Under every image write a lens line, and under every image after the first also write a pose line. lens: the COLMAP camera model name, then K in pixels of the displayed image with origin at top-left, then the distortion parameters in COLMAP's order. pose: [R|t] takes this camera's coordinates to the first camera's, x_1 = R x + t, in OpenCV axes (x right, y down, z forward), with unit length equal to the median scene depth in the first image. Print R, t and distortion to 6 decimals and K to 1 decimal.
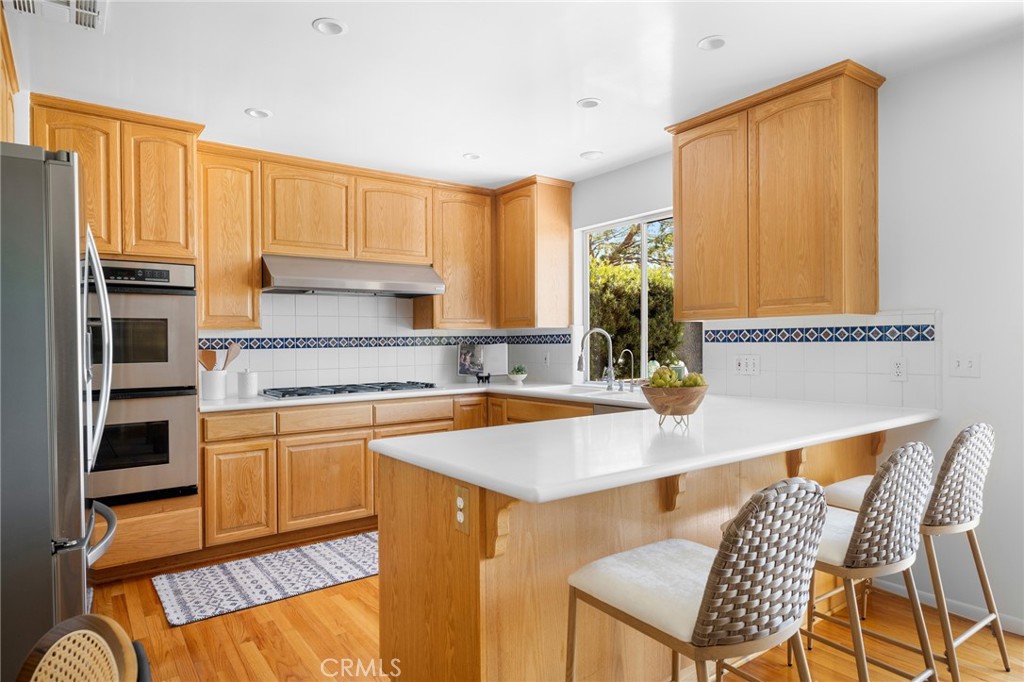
lens RADIAL K [[584.4, 0, 505.3], [0, 584.4, 337.0], [0, 0, 1]] dist [0.001457, 0.003585]
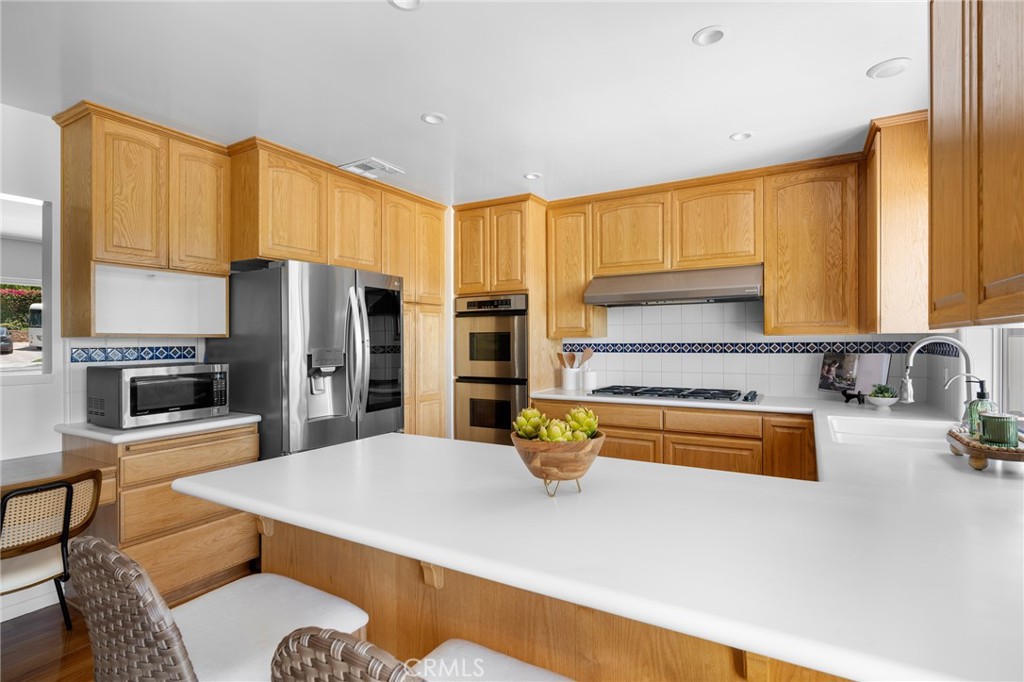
lens RADIAL K [[510.7, 0, 536.2], [0, 510.7, 333.0], [0, 0, 1]] dist [-0.002919, -0.001458]
pose [[0.425120, -0.000960, -0.905137, 0.507339], [0.008233, 0.999962, 0.002806, -0.025909], [0.905100, -0.008645, 0.425112, 0.415077]]
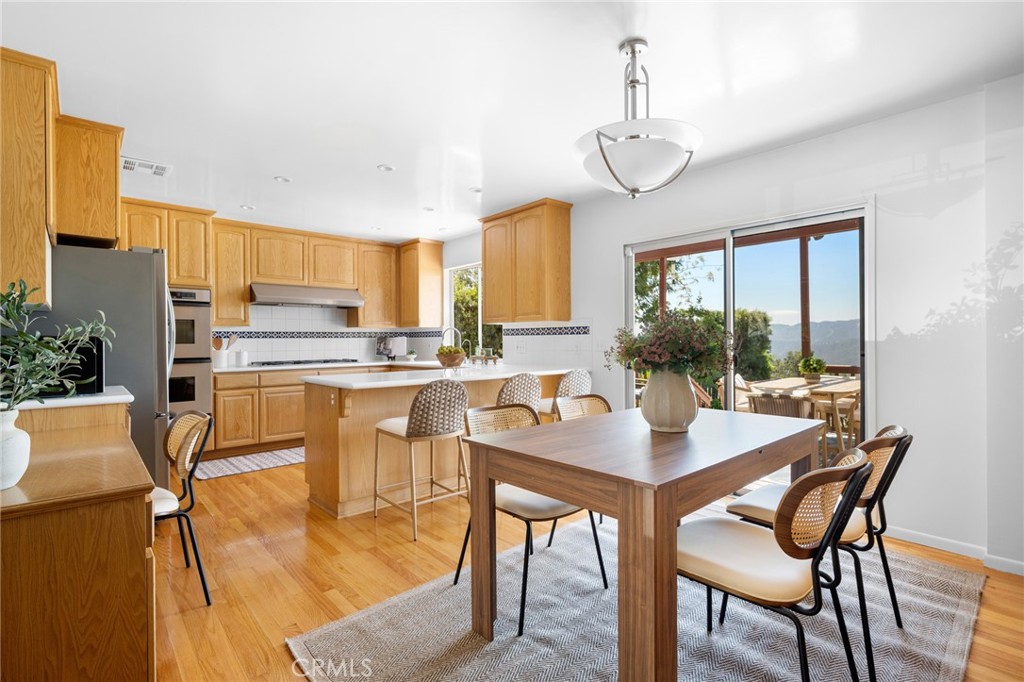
lens RADIAL K [[455.7, 0, 498.7], [0, 455.7, 339.9], [0, 0, 1]] dist [0.002161, -0.001058]
pose [[0.995247, 0.005542, 0.097225, 0.176323], [-0.006206, 0.999959, 0.006528, 0.012808], [-0.097185, -0.007100, 0.995241, -0.396280]]
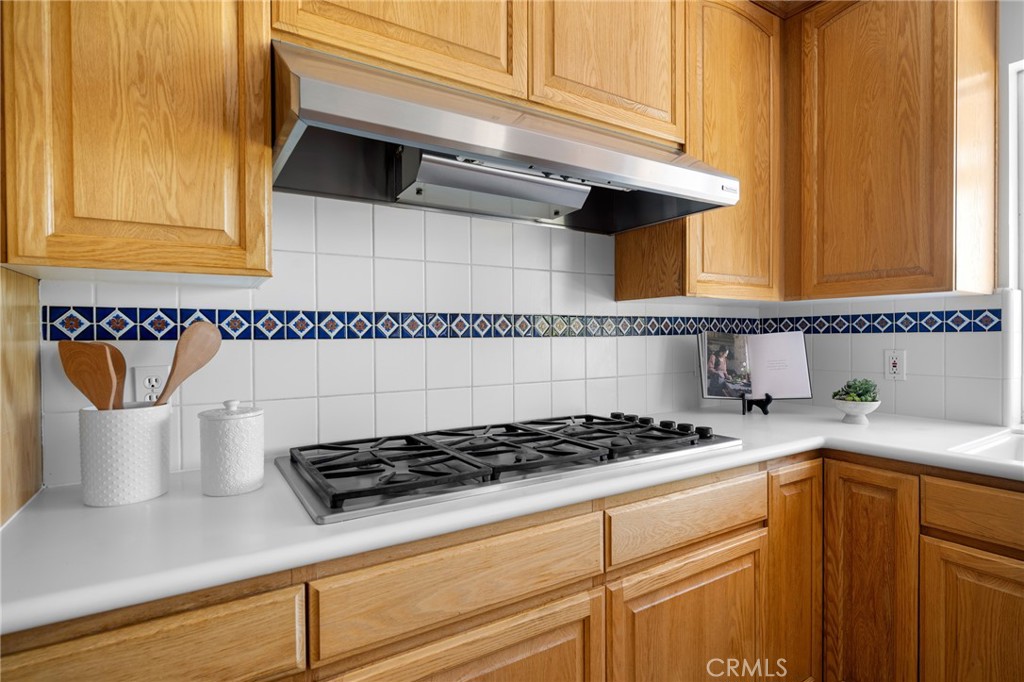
lens RADIAL K [[510.7, 0, 504.5], [0, 510.7, 337.9], [0, 0, 1]] dist [-0.002919, -0.001458]
pose [[0.996267, 0.004613, -0.086199, -0.261242], [-0.003654, 0.999930, 0.011270, 0.015742], [0.086245, -0.010913, 0.996214, 0.718858]]
